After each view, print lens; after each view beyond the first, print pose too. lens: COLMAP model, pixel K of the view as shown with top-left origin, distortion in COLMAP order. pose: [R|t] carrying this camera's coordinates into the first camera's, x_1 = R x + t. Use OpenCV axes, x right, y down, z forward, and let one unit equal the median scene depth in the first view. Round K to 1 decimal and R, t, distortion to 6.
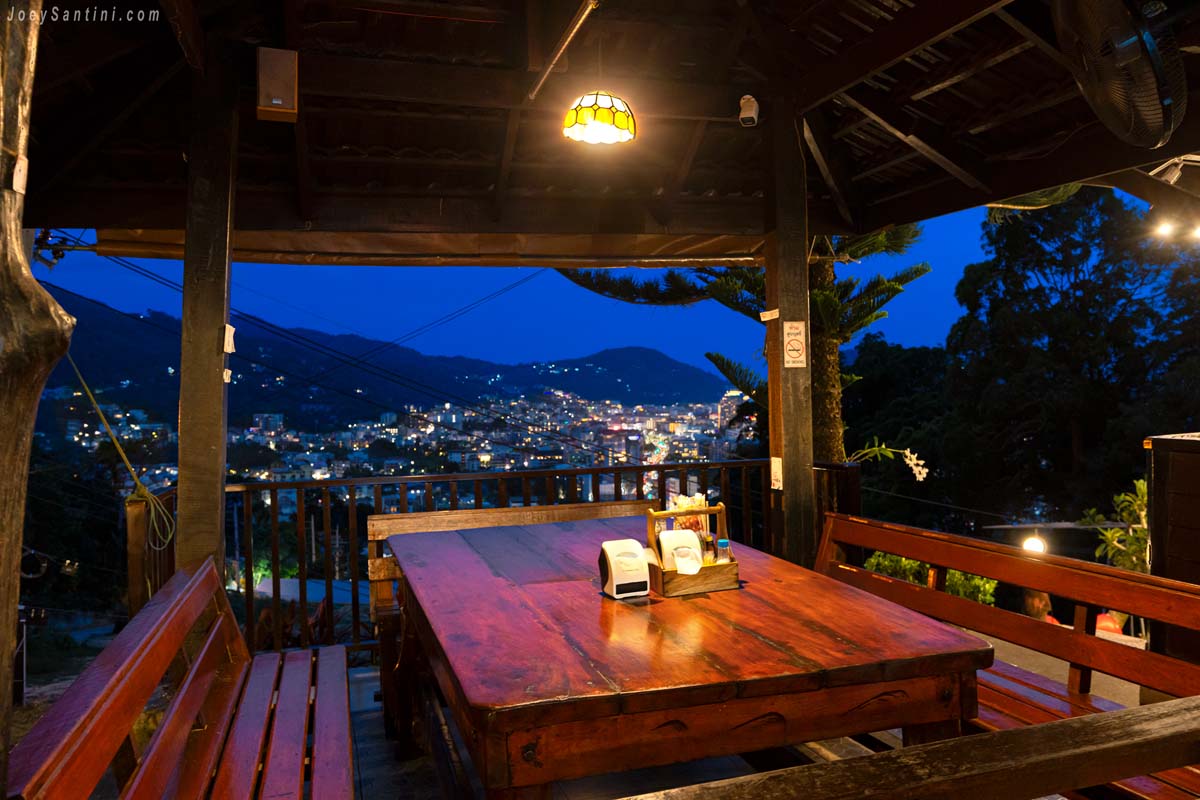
lens RADIAL K [[962.3, 0, 611.7], [0, 962.3, 405.1], [0, 0, 1]] dist [-0.000586, -0.007731]
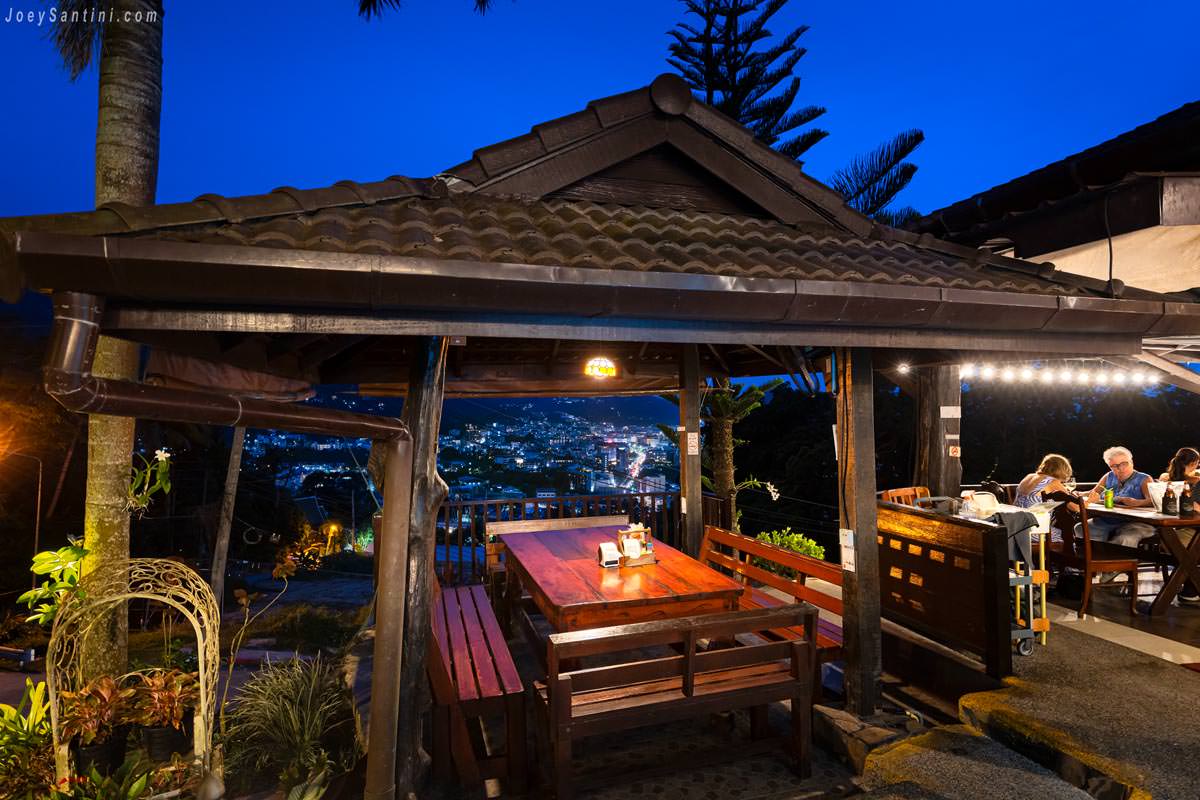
lens RADIAL K [[662.1, 0, 599.7], [0, 662.1, 392.0], [0, 0, 1]] dist [-0.002344, -0.000552]
pose [[0.999872, 0.010830, -0.011809, 0.003690], [-0.011401, 0.998713, -0.049410, -0.100998], [0.011259, 0.049538, 0.998709, -0.443136]]
